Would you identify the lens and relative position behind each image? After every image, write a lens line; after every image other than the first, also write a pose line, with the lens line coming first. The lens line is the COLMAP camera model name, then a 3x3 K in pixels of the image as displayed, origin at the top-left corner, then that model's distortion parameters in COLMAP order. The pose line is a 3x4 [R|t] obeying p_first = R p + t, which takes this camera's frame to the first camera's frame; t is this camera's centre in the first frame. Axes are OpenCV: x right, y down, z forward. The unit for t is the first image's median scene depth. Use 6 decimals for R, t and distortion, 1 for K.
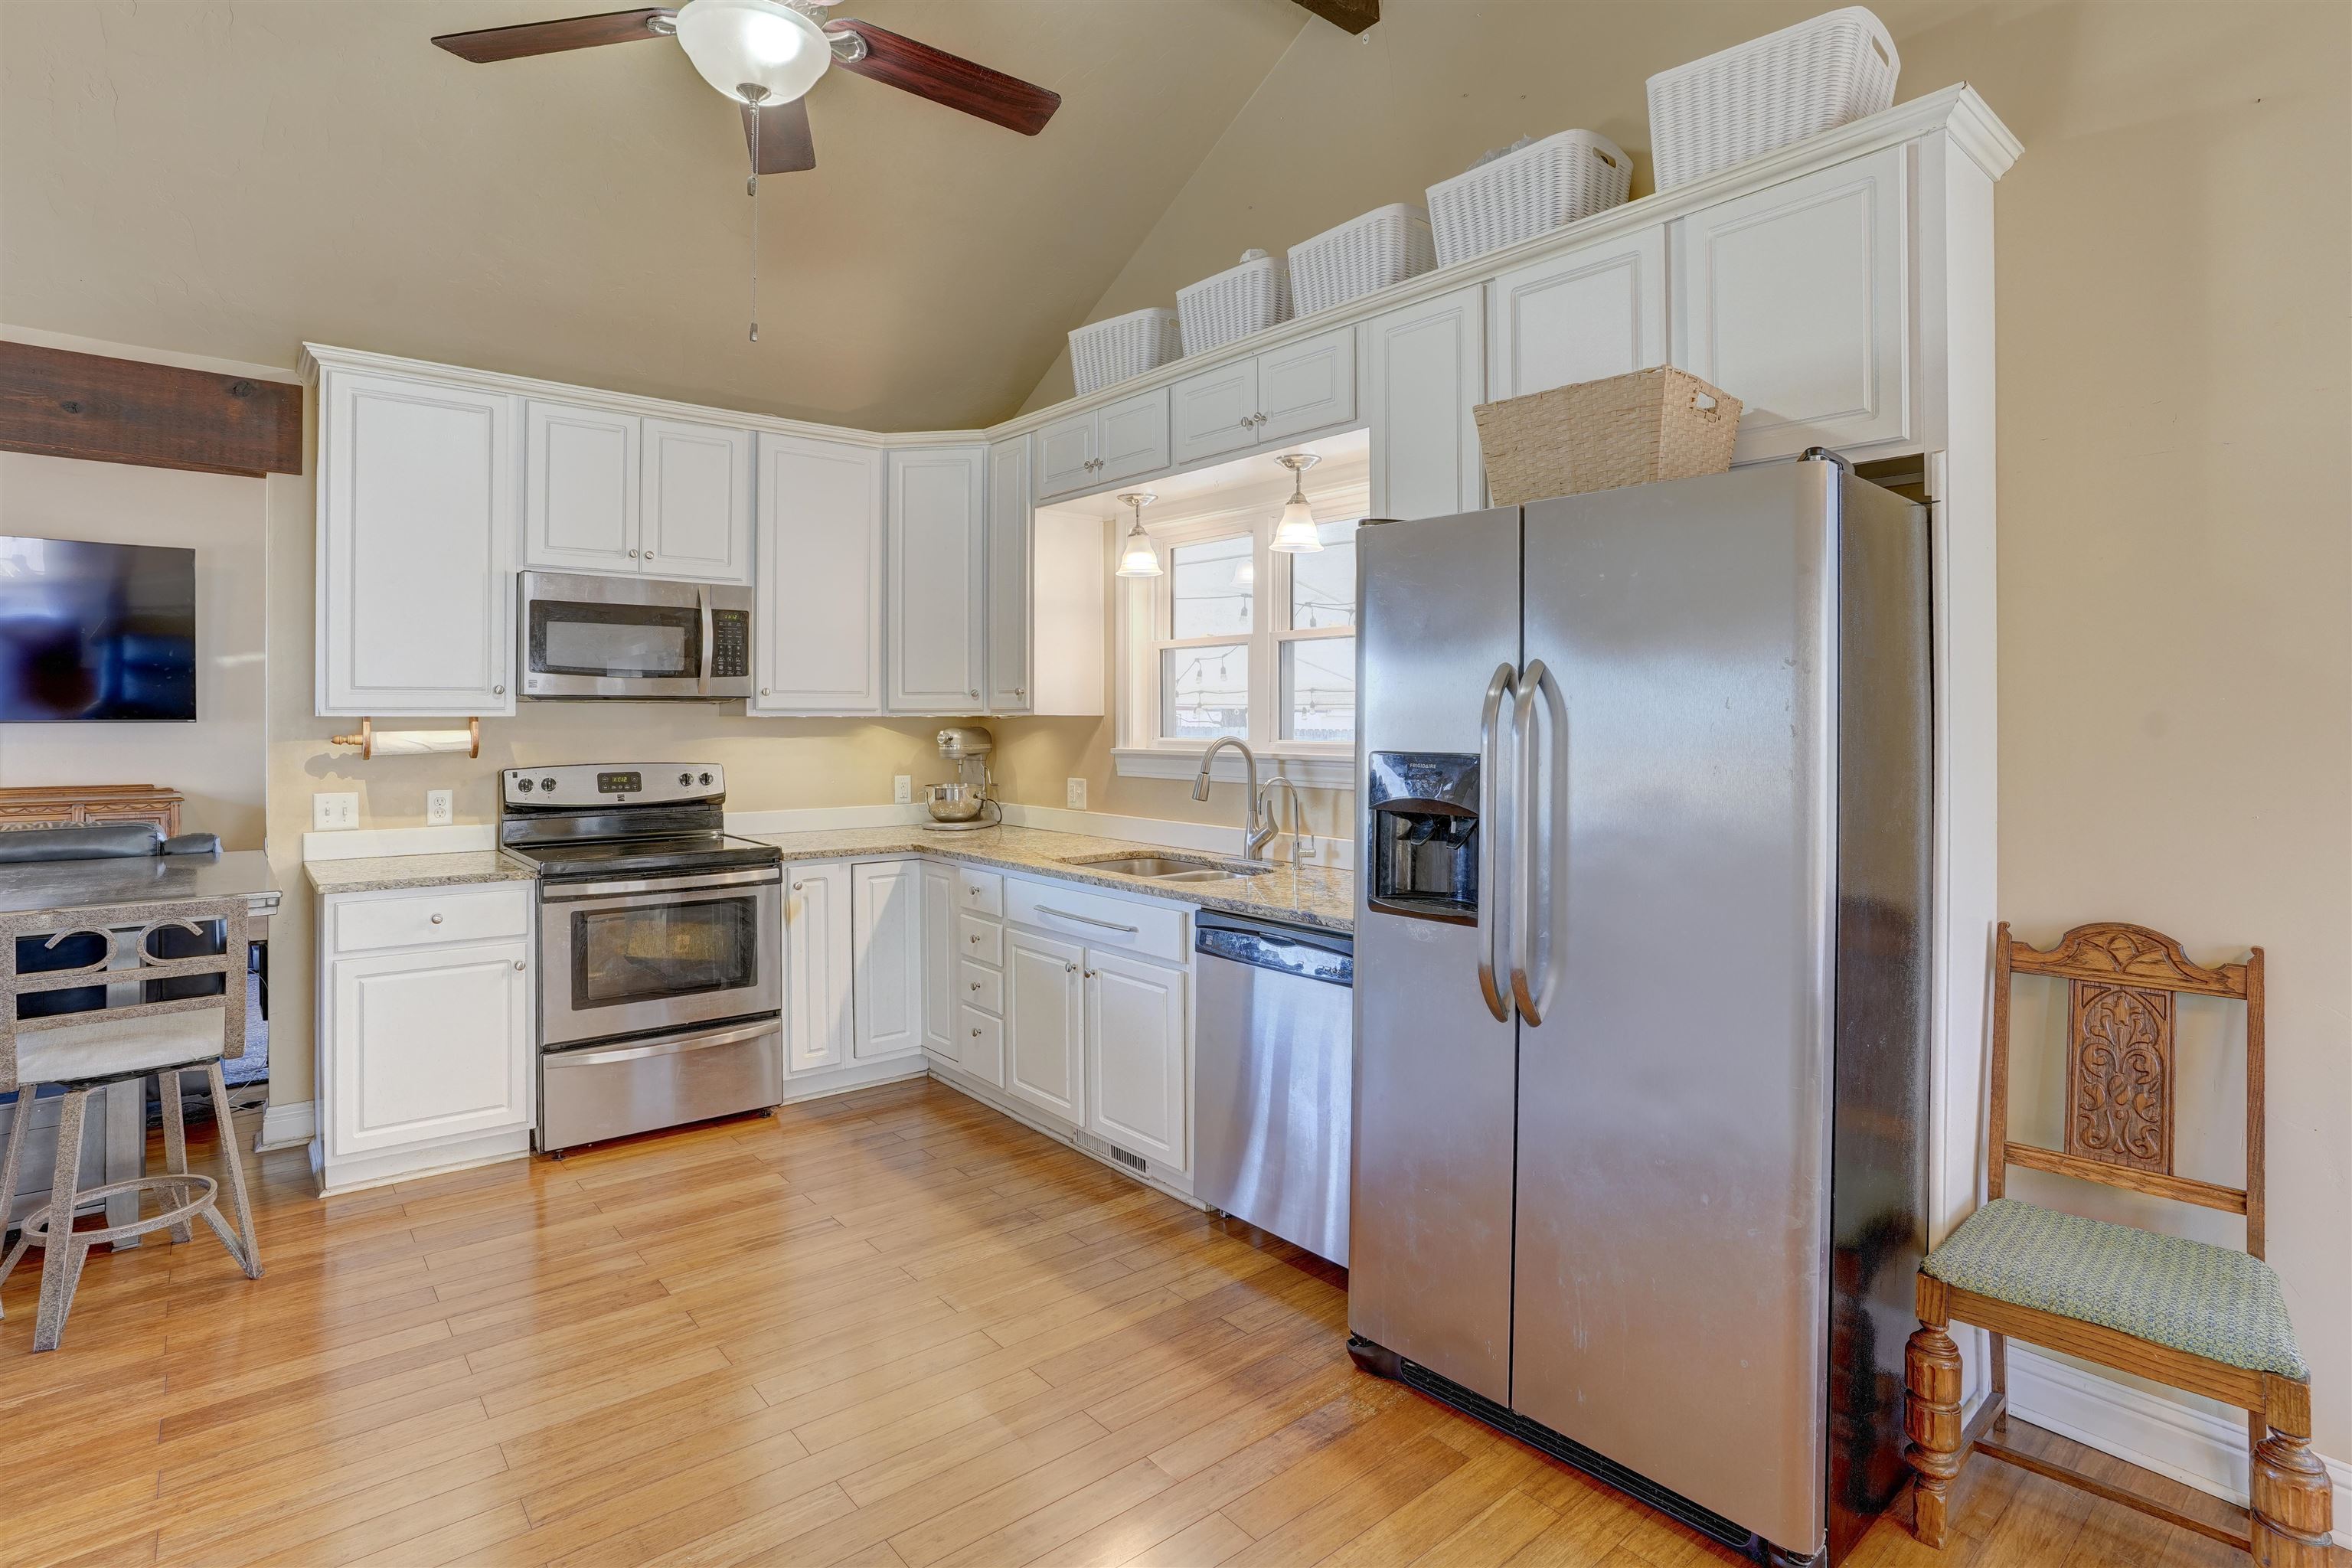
lens RADIAL K [[1261.5, 0, 1173.1], [0, 1261.5, 717.8], [0, 0, 1]] dist [-0.030314, 0.001099]
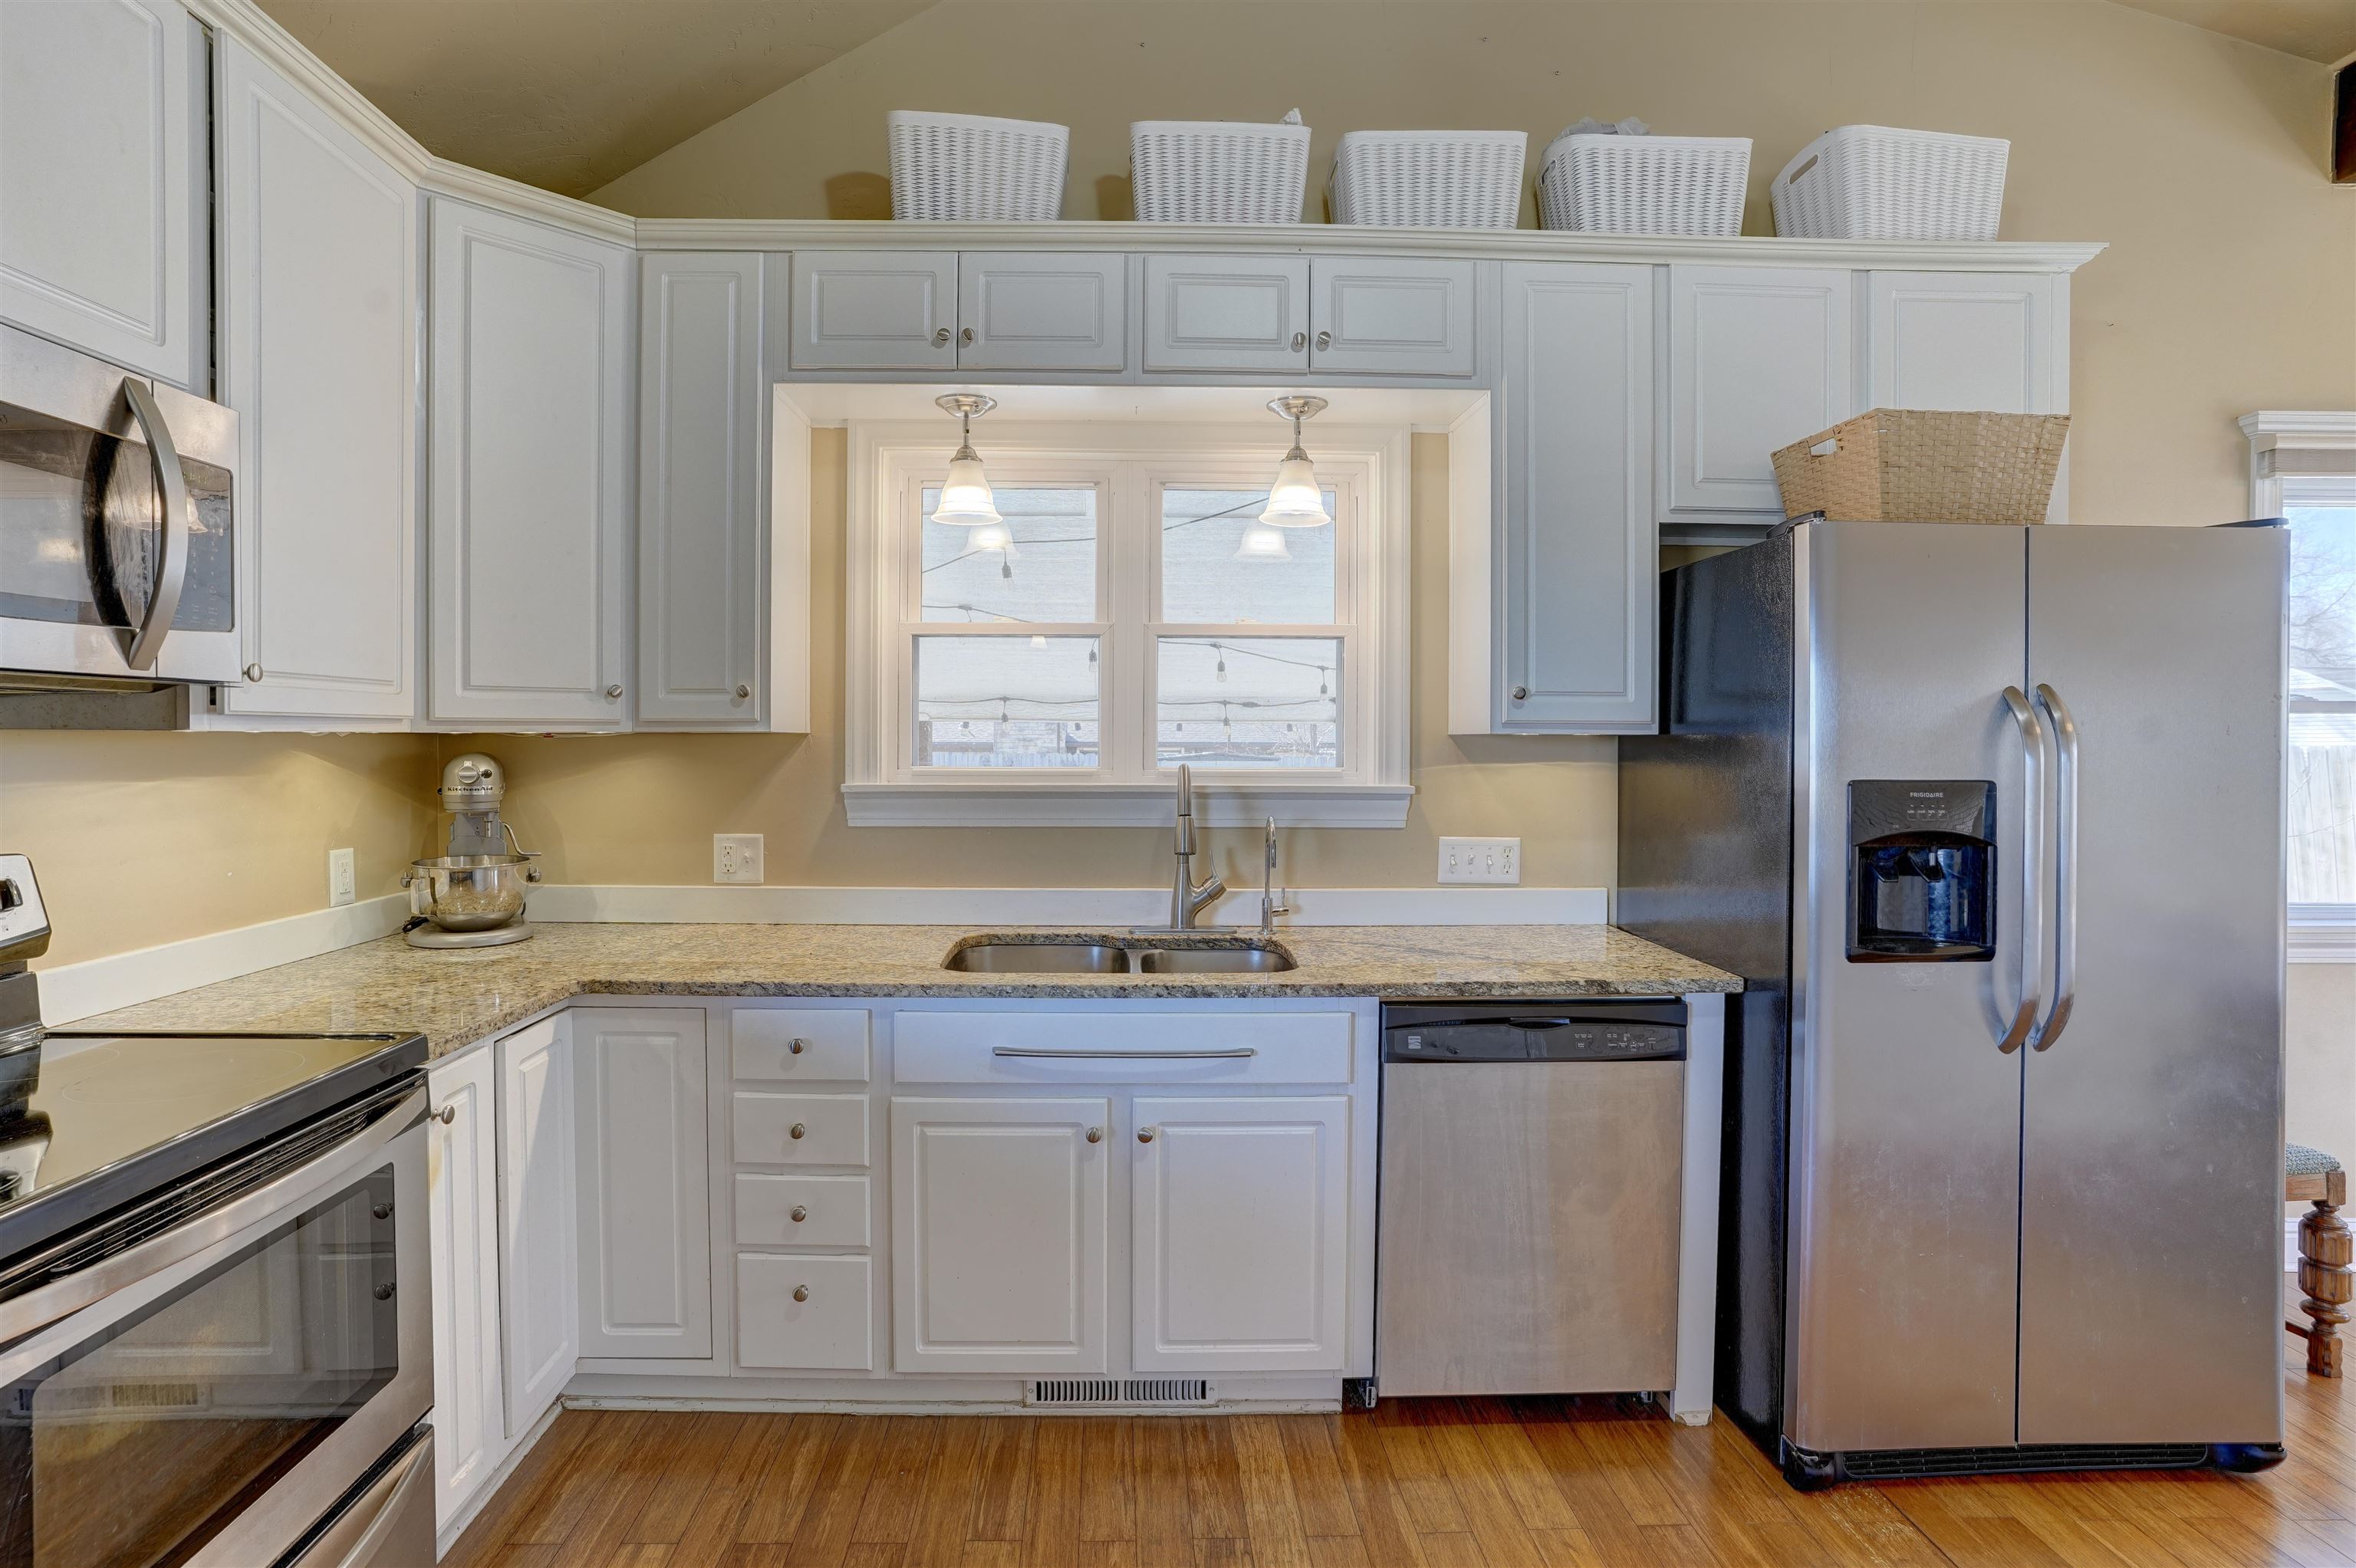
lens RADIAL K [[1177.2, 0, 1222.4], [0, 1177.2, 766.5], [0, 0, 1]] dist [-0.063227, 0.033921]
pose [[0.600681, -0.015745, 0.799334, -0.486627], [-0.004428, 0.999725, 0.023020, 0.000732], [-0.799476, -0.017367, 0.600446, 0.577594]]
